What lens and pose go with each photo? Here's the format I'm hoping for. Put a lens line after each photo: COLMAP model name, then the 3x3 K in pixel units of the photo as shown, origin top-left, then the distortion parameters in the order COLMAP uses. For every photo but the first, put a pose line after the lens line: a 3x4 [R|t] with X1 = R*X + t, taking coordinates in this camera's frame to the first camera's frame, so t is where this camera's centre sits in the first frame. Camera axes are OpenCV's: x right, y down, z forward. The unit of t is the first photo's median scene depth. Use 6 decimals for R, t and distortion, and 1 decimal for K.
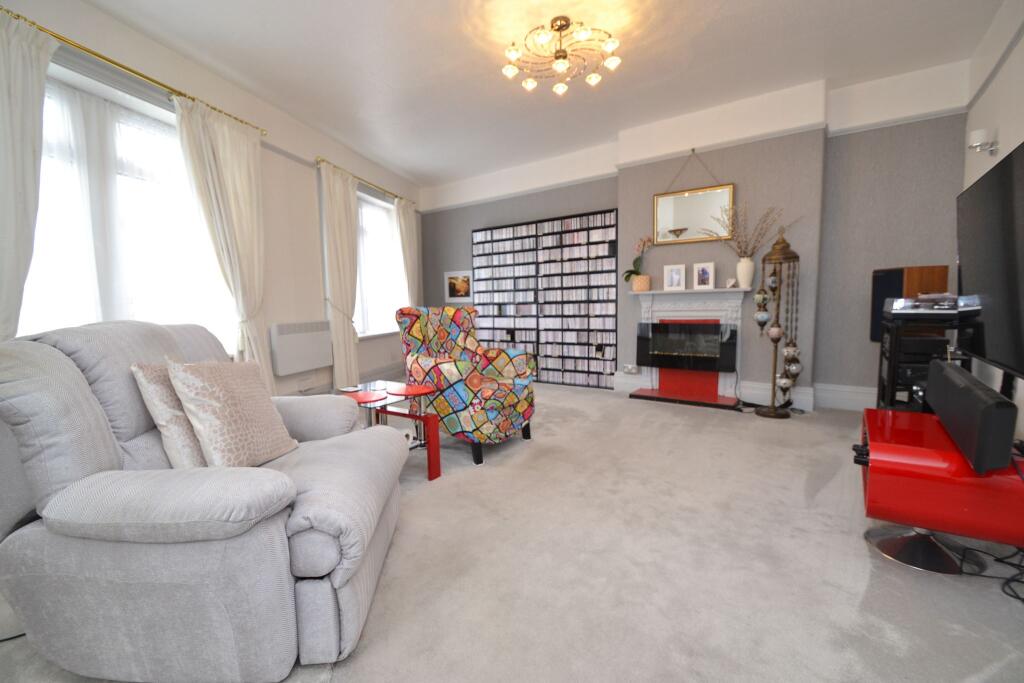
lens RADIAL K [[452.8, 0, 507.6], [0, 452.8, 340.6], [0, 0, 1]] dist [0.001190, -0.007385]
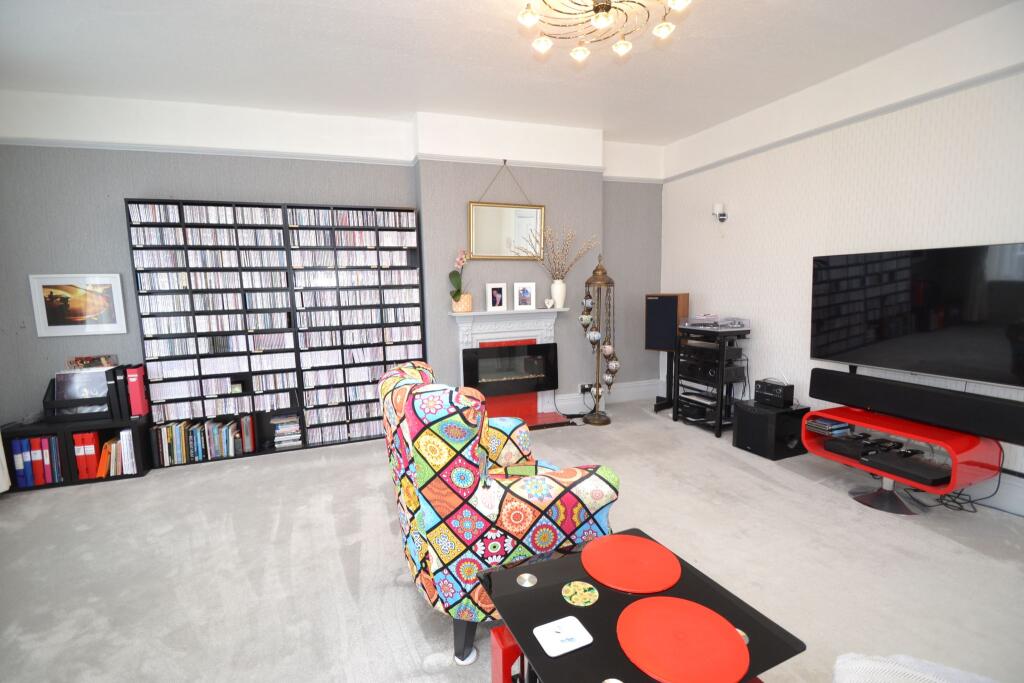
lens RADIAL K [[452.8, 0, 511.6], [0, 452.8, 346.8], [0, 0, 1]] dist [0.001190, -0.007385]
pose [[0.557643, -0.097500, 0.824335, -0.315913], [0.079680, 0.994779, 0.063759, -0.078634], [-0.826248, 0.030128, 0.562501, 0.382508]]
